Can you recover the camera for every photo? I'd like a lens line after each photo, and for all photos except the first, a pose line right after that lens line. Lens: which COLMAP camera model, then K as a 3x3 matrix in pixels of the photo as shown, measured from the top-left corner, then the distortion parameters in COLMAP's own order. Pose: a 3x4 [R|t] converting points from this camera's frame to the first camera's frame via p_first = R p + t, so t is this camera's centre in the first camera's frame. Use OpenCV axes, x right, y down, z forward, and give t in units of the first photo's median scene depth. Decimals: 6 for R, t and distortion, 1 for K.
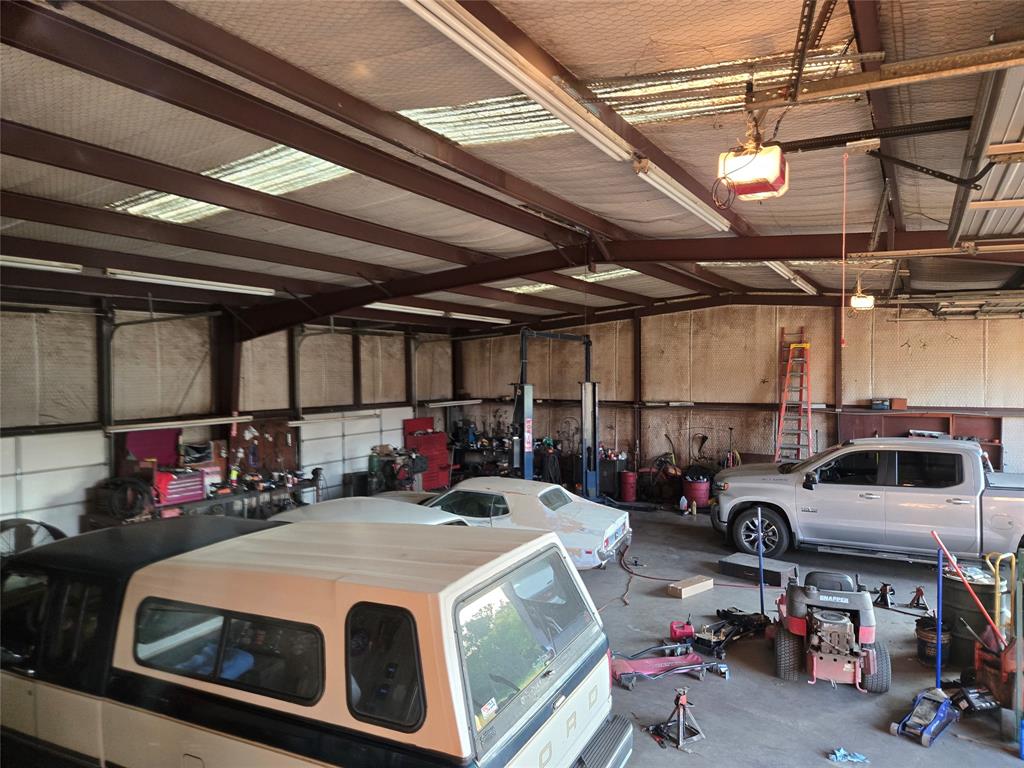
lens RADIAL K [[681.1, 0, 516.9], [0, 681.1, 379.5], [0, 0, 1]] dist [0.088236, -0.081551]
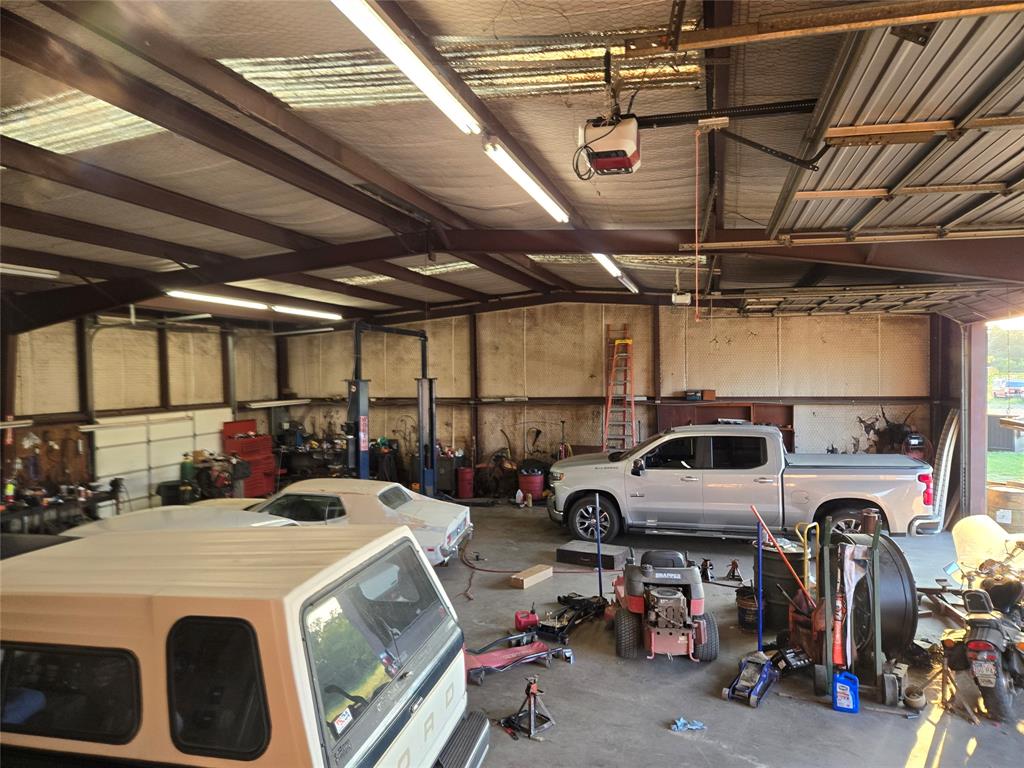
lens RADIAL K [[684.3, 0, 500.9], [0, 684.3, 383.7], [0, 0, 1]] dist [0.091627, -0.083561]
pose [[0.974701, -0.011722, 0.223206, -0.012753], [0.010969, 0.999929, 0.004616, 0.012351], [-0.223244, -0.002051, 0.974760, 0.024860]]
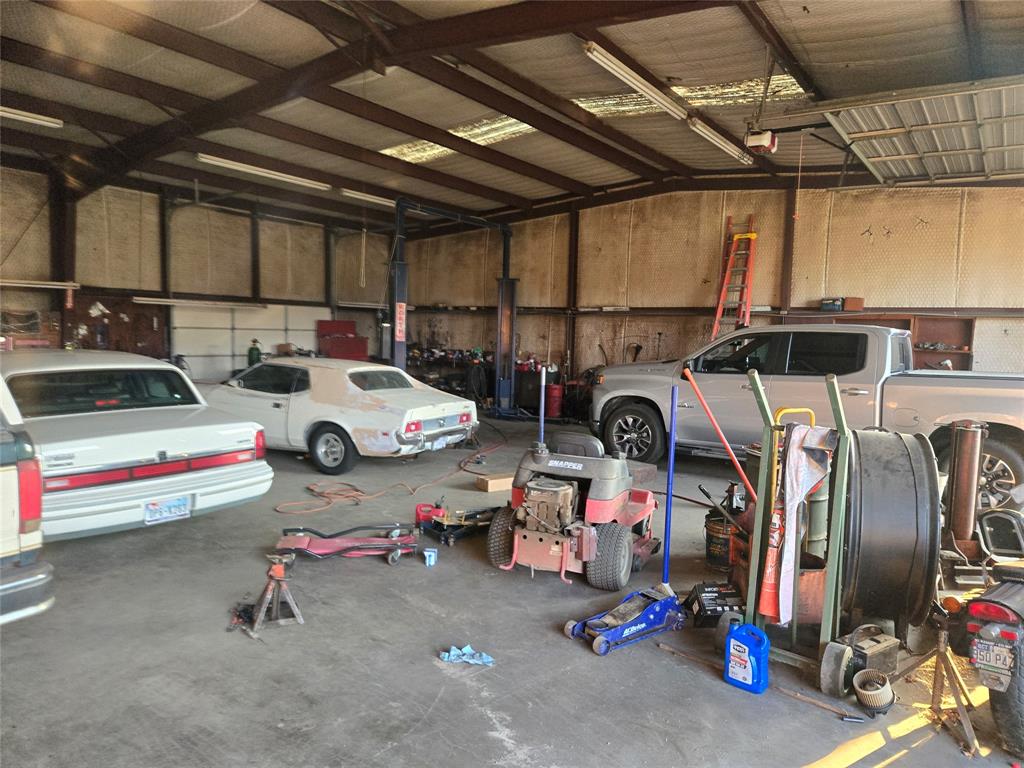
lens RADIAL K [[681.1, 0, 516.9], [0, 681.1, 379.5], [0, 0, 1]] dist [0.088236, -0.081551]
pose [[0.995712, 0.040645, -0.083104, 0.305646], [-0.035464, 0.997390, 0.062898, 0.120439], [0.085444, -0.059681, 0.994554, 0.184948]]
